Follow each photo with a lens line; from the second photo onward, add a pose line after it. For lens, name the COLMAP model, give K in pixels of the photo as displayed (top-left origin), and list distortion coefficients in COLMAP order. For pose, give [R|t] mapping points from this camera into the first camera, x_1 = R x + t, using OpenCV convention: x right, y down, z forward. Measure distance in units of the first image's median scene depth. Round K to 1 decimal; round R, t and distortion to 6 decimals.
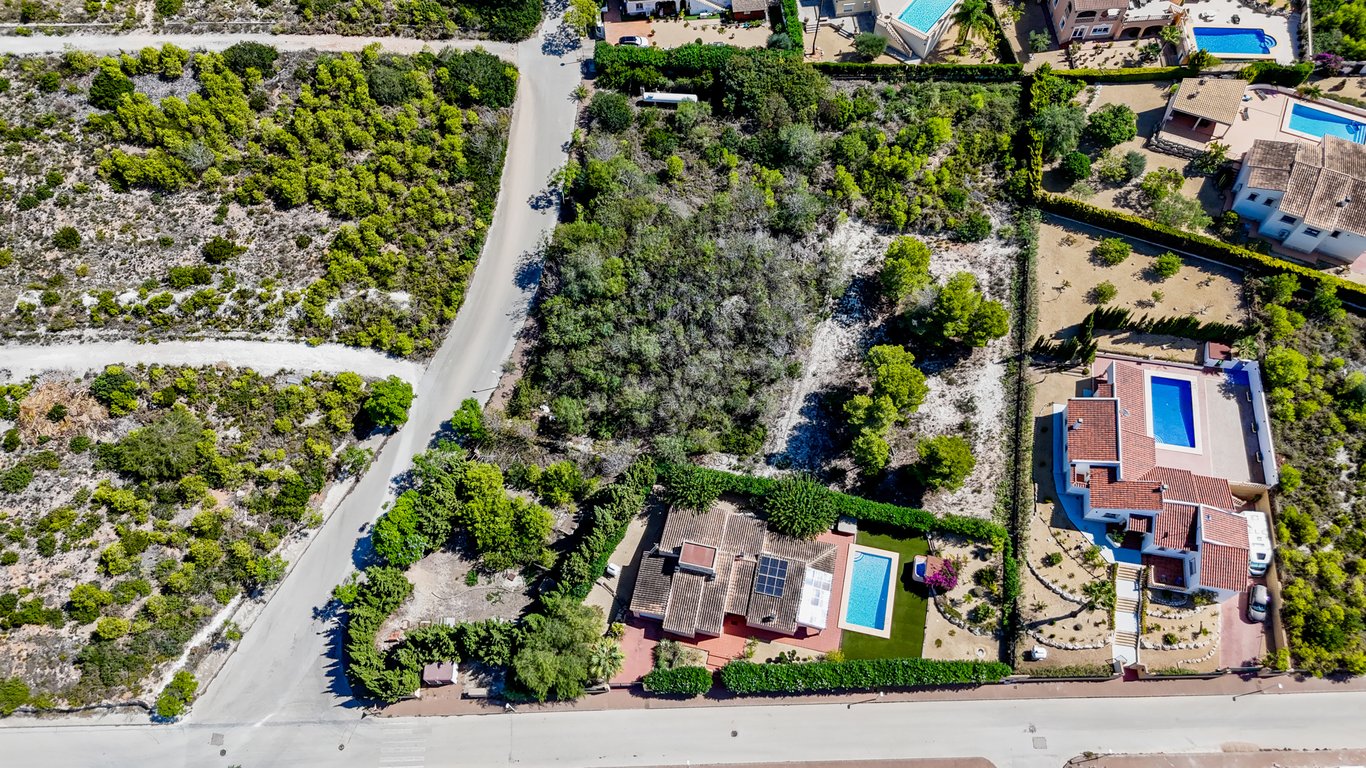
lens RADIAL K [[1009.3, 0, 681.8], [0, 1009.3, 381.9], [0, 0, 1]] dist [0.049366, -0.036127]
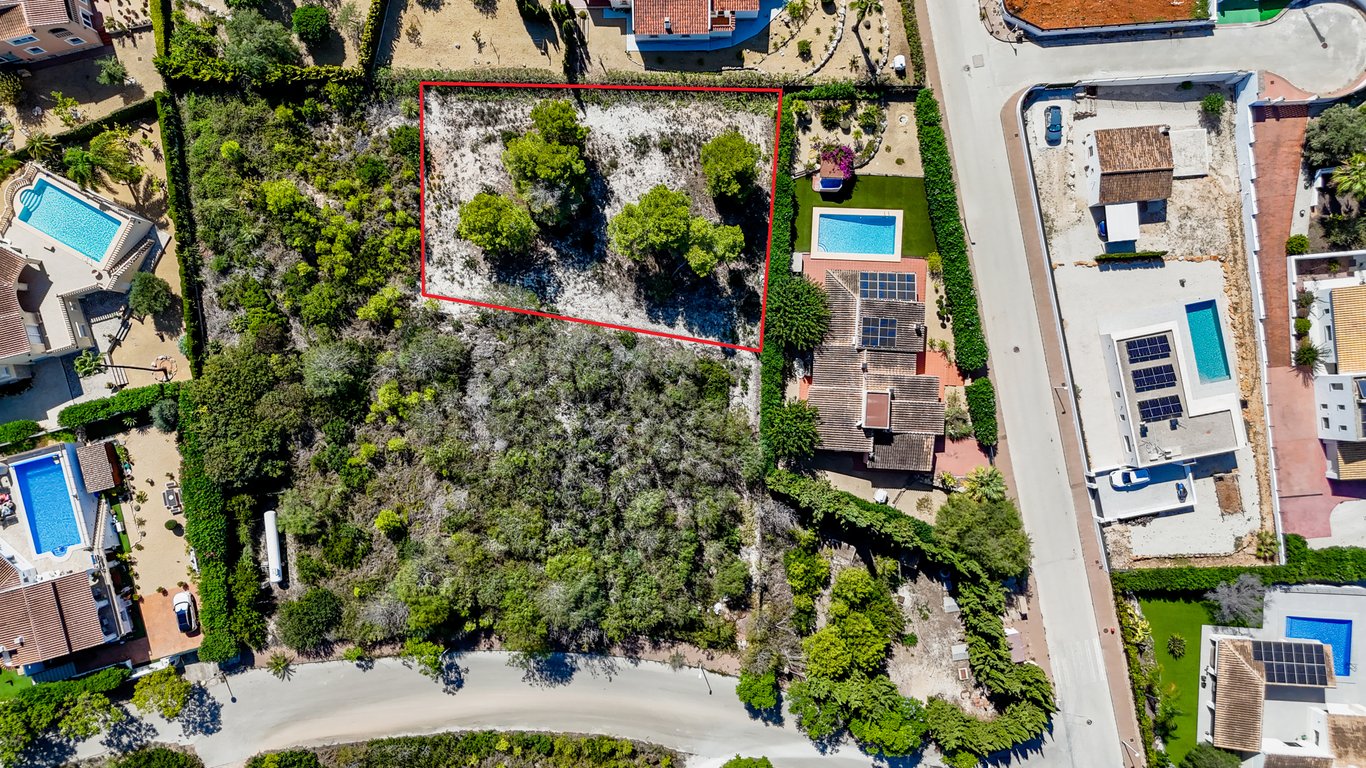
lens RADIAL K [[1009.3, 0, 682.7], [0, 1009.3, 388.5], [0, 0, 1]] dist [0.049366, -0.036127]
pose [[-0.167407, -0.985746, 0.016697, 0.046661], [0.886893, -0.143179, 0.439228, -0.368864], [-0.430577, 0.088338, 0.898220, 0.193993]]
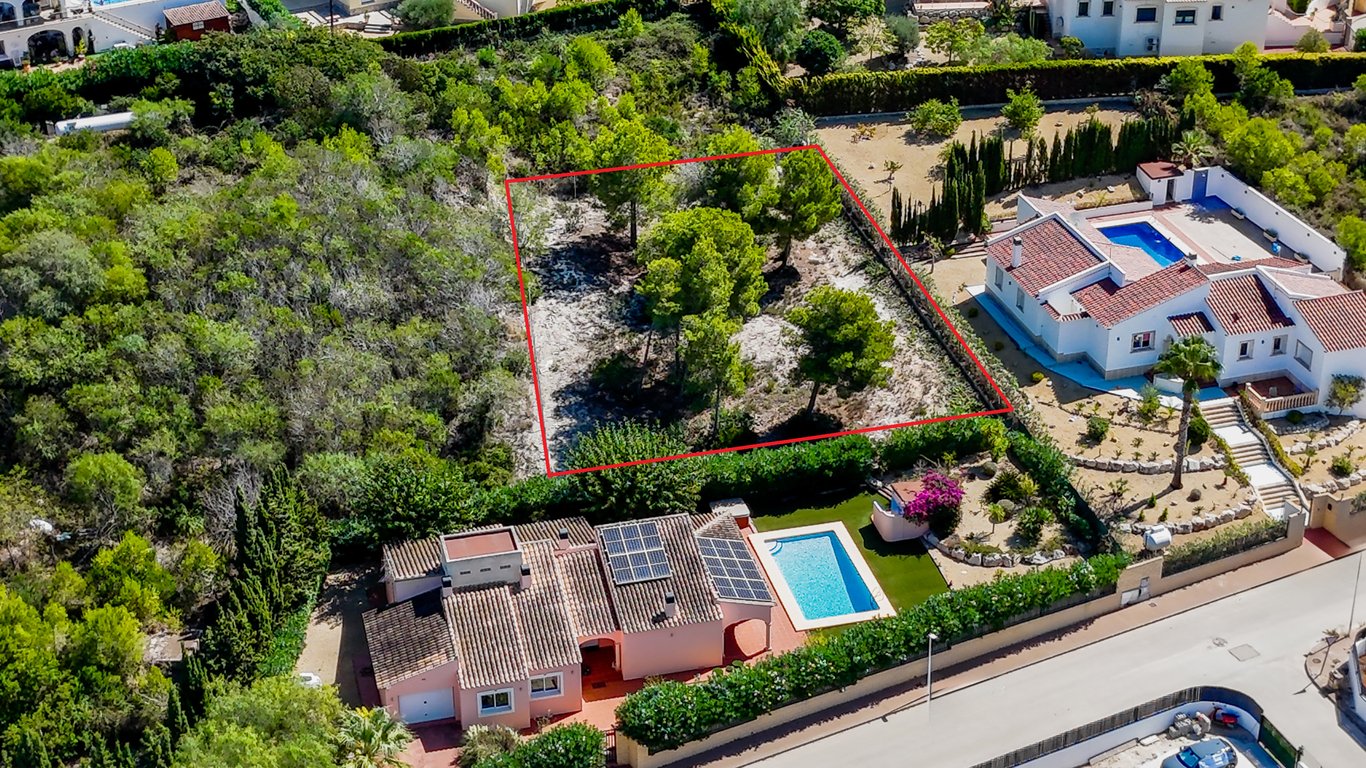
lens RADIAL K [[2255.3, 0, 686.6], [0, 2255.3, 382.4], [0, 0, 1]] dist [0.109685, 0.000000]
pose [[0.896333, -0.201559, 0.394918, -0.271333], [0.391020, 0.779247, -0.489773, 0.604818], [-0.209021, 0.593421, 0.777278, 0.094673]]
